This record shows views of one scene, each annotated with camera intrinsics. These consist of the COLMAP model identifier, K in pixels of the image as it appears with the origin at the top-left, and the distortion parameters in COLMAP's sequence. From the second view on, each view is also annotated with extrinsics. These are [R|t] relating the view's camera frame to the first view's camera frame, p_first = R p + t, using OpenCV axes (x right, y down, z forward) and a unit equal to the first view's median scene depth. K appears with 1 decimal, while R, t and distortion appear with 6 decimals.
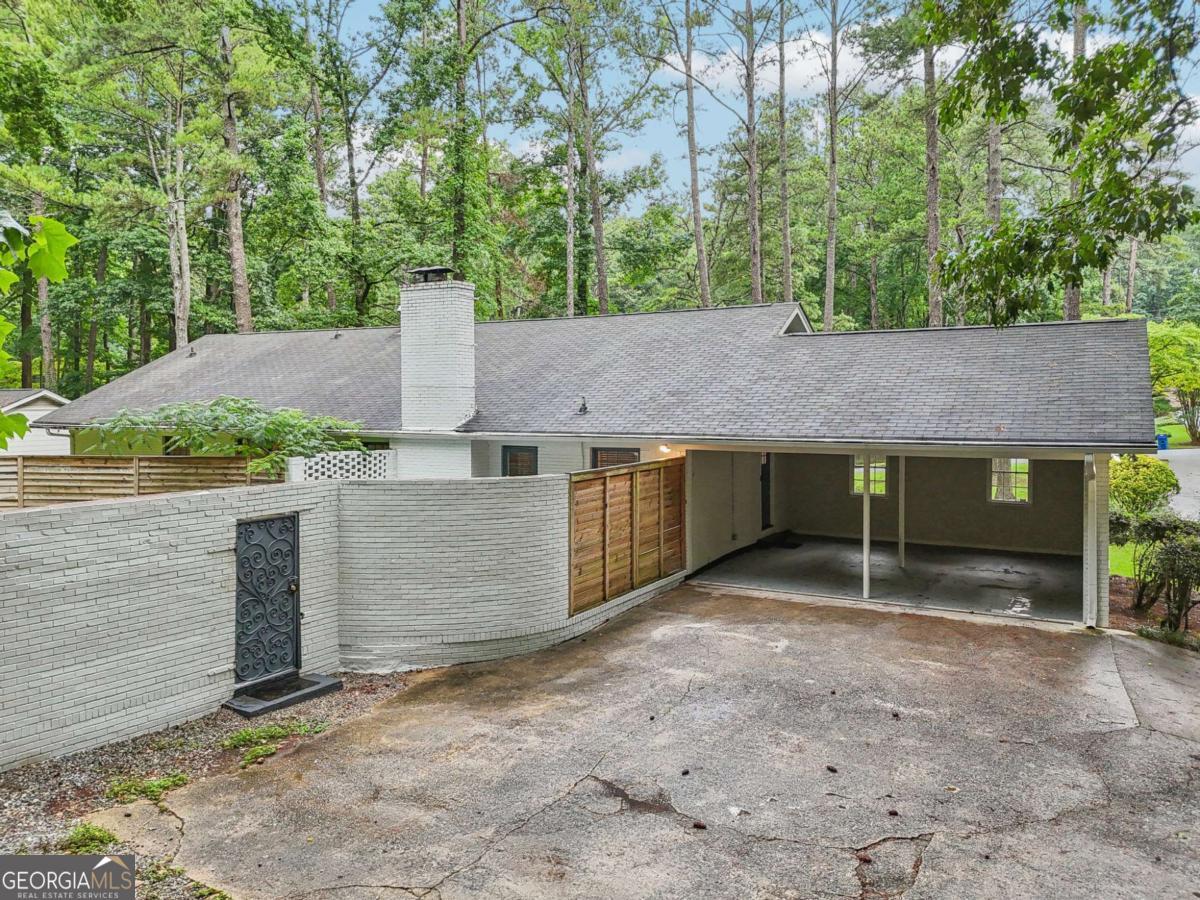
lens RADIAL K [[891.6, 0, 600.0], [0, 891.6, 450.0], [0, 0, 1]] dist [0.051010, -0.035438]
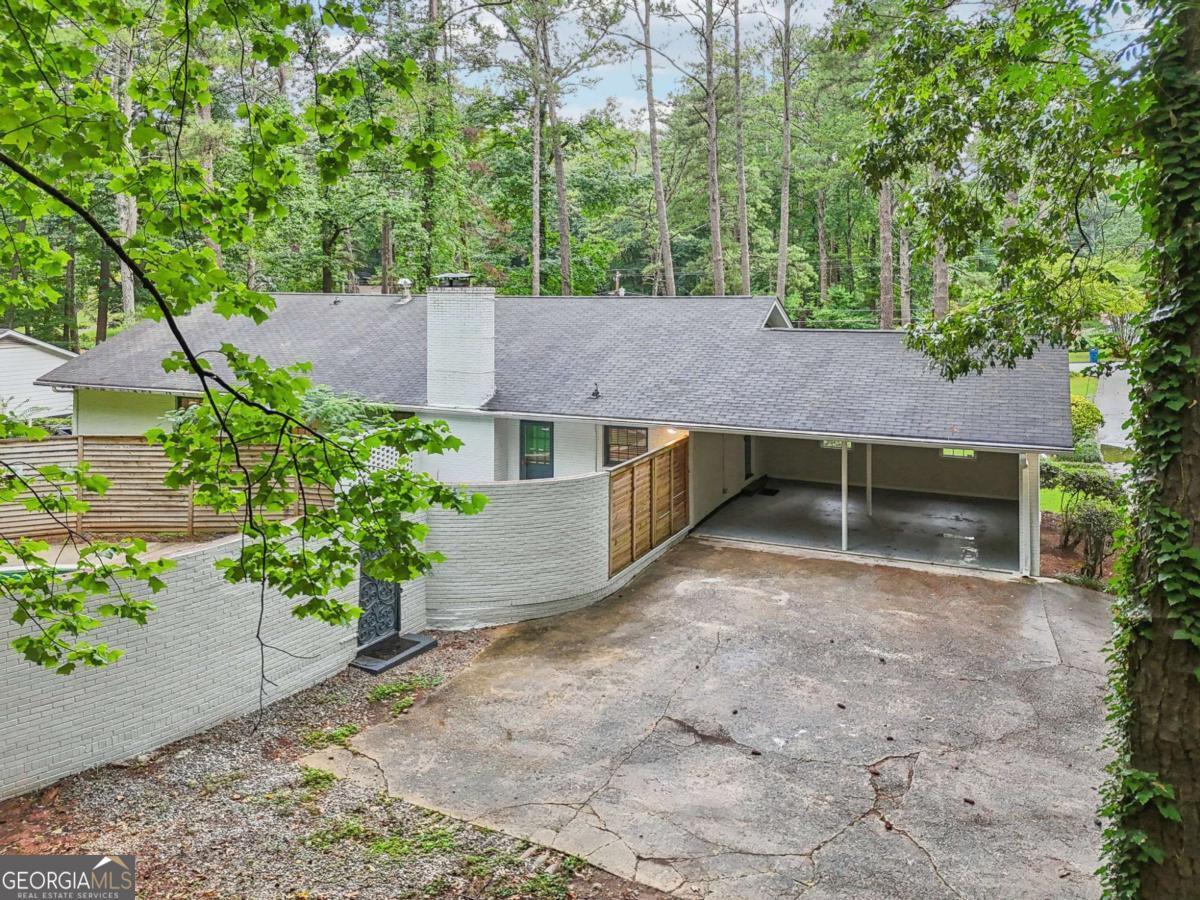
lens RADIAL K [[835.4, 0, 568.4], [0, 835.4, 440.9], [0, 0, 1]] dist [0.041420, -0.006815]
pose [[0.998724, -0.050453, -0.002116, -0.083486], [0.050469, 0.995865, 0.075538, -0.103124], [-0.001703, -0.075548, 0.997141, -0.162572]]
